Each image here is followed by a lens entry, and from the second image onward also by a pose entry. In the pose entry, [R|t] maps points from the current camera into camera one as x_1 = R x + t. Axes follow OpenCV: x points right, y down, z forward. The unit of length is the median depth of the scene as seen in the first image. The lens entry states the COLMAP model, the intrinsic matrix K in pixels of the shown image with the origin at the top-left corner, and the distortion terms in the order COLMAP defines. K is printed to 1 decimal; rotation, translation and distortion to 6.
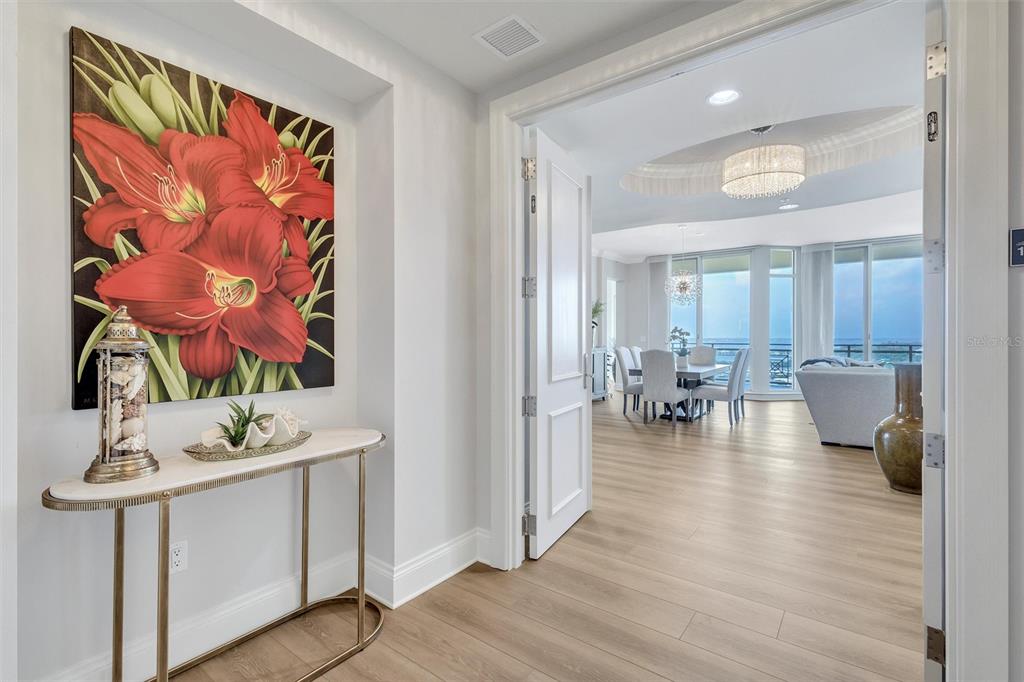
lens RADIAL K [[473.8, 0, 510.3], [0, 473.8, 336.4], [0, 0, 1]] dist [0.001955, -0.000109]
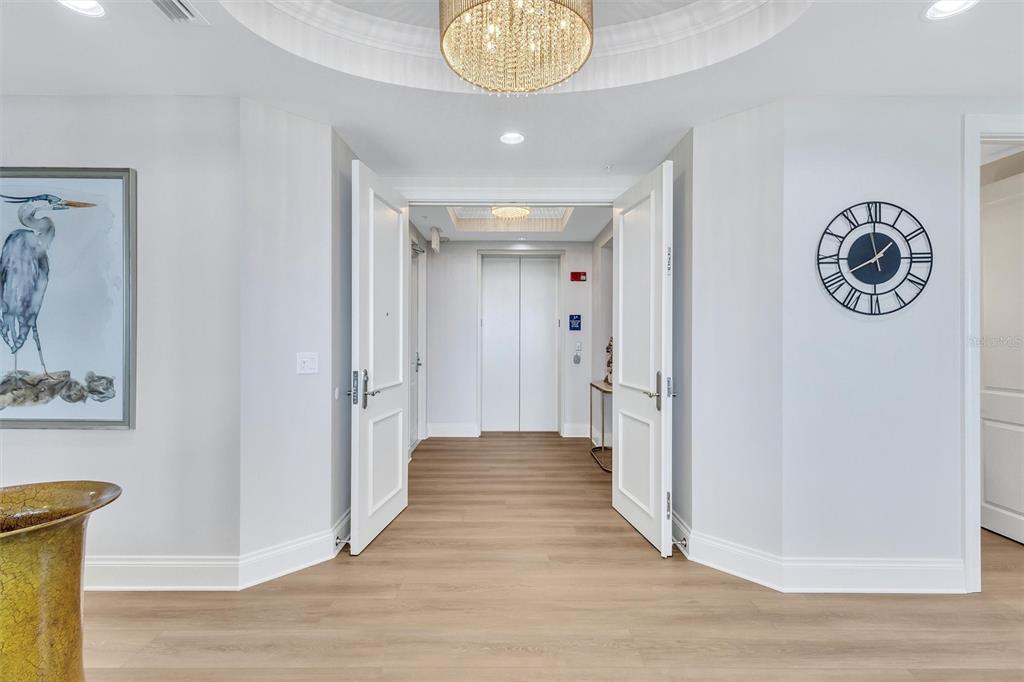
lens RADIAL K [[473.8, 0, 512.7], [0, 473.8, 338.8], [0, 0, 1]] dist [0.001955, -0.000109]
pose [[-0.796337, 0.000747, -0.604852, 1.099737], [-0.000568, 0.999998, 0.001983, -0.034943], [0.604853, 0.001923, -0.796335, 1.848593]]
